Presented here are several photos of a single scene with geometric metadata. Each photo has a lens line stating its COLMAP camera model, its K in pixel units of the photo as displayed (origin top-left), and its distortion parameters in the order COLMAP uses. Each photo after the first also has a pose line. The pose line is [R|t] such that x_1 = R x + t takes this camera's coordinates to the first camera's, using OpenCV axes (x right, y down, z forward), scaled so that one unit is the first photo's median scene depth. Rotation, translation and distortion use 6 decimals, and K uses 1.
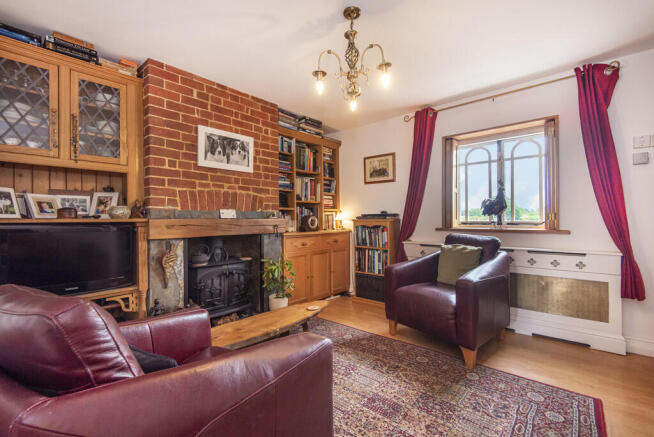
lens RADIAL K [[293.5, 0, 330.9], [0, 293.5, 216.4], [0, 0, 1]] dist [0.032301, -0.021175]
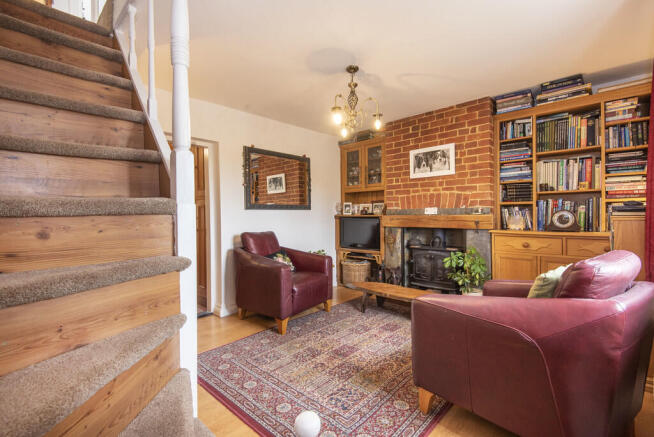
lens RADIAL K [[293.5, 0, 330.9], [0, 293.5, 216.4], [0, 0, 1]] dist [0.032301, -0.021175]
pose [[-0.033059, 0.008829, -0.999414, 0.957702], [0.013709, 0.999871, 0.008379, -0.001723], [0.999359, -0.013423, -0.033176, 0.609631]]
